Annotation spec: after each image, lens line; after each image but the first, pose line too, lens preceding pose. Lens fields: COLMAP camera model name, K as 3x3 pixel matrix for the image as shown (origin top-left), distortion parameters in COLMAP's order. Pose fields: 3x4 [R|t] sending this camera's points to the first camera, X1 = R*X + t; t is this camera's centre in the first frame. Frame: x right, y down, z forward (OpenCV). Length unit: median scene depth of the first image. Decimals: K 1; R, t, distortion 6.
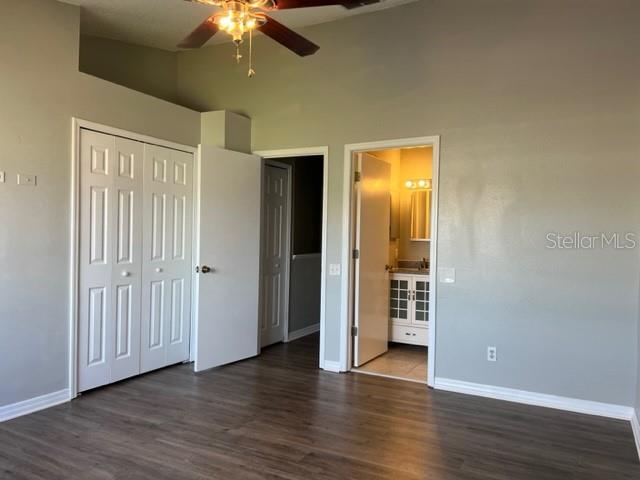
lens RADIAL K [[477.5, 0, 324.3], [0, 477.5, 241.2], [0, 0, 1]] dist [0.065014, -0.072296]
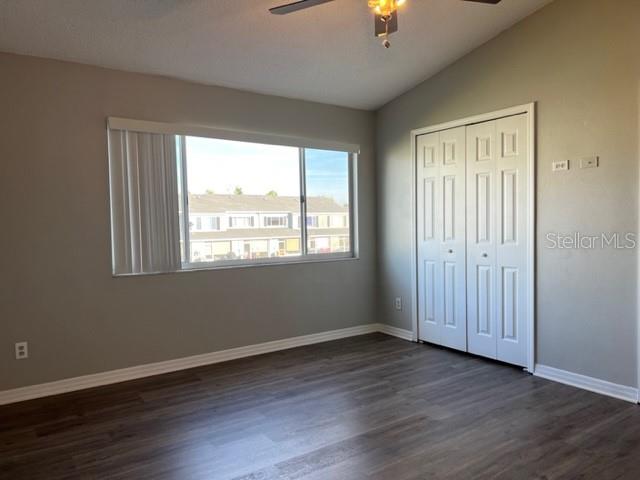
lens RADIAL K [[480.9, 0, 318.9], [0, 480.9, 243.1], [0, 0, 1]] dist [0.068082, -0.082467]
pose [[-0.437251, 0.034424, -0.898680, 0.624337], [-0.000431, 0.999259, 0.038487, 0.003426], [0.899339, 0.017215, -0.436912, 1.039121]]
